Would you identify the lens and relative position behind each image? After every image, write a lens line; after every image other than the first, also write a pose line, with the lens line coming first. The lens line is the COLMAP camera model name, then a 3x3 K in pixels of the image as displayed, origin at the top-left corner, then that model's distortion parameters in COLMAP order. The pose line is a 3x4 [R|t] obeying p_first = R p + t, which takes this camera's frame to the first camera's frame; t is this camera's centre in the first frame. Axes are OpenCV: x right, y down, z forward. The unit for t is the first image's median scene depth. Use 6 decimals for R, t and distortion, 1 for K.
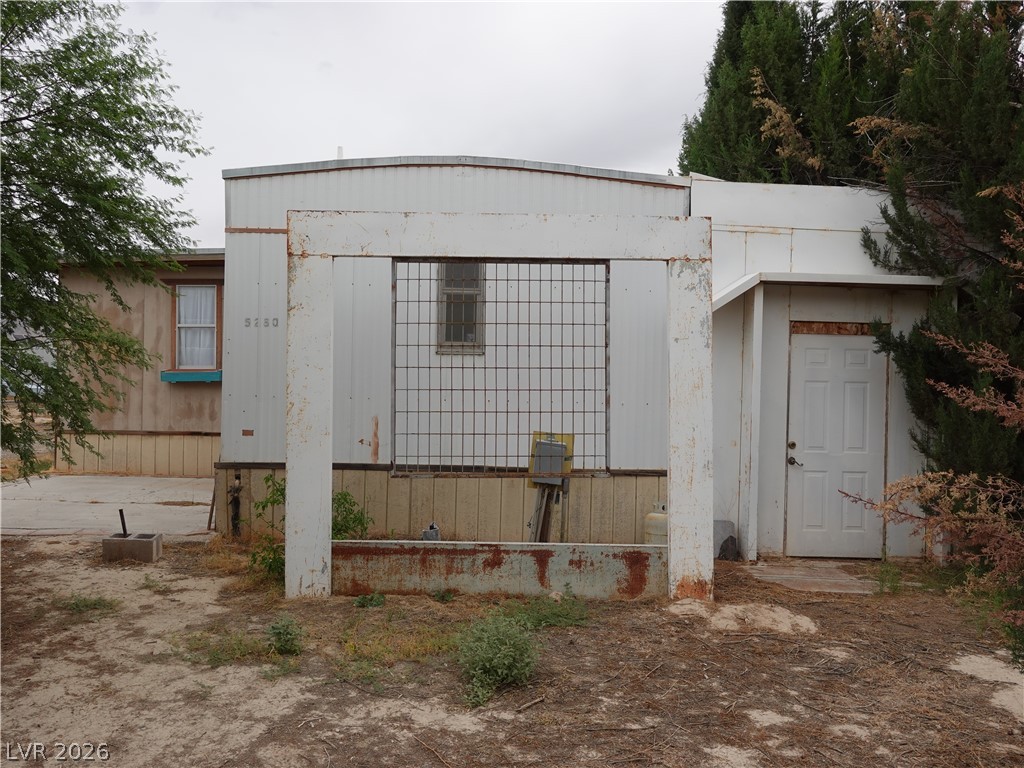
lens RADIAL K [[806.4, 0, 512.0], [0, 806.4, 384.0], [0, 0, 1]] dist [0.005894, 0.003249]
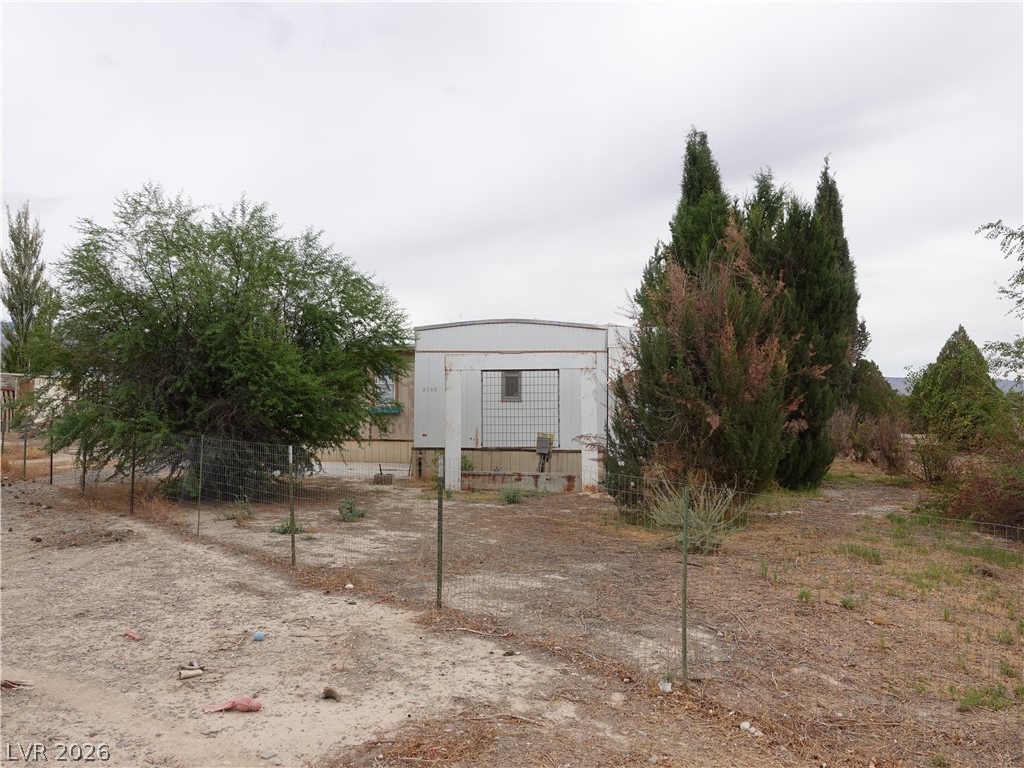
lens RADIAL K [[806.4, 0, 512.0], [0, 806.4, 384.0], [0, 0, 1]] dist [0.005894, 0.003249]
pose [[0.991378, -0.014646, -0.130215, 0.284155], [0.010950, 0.999518, -0.029058, -0.022320], [0.130578, 0.027381, 0.991060, -1.556931]]
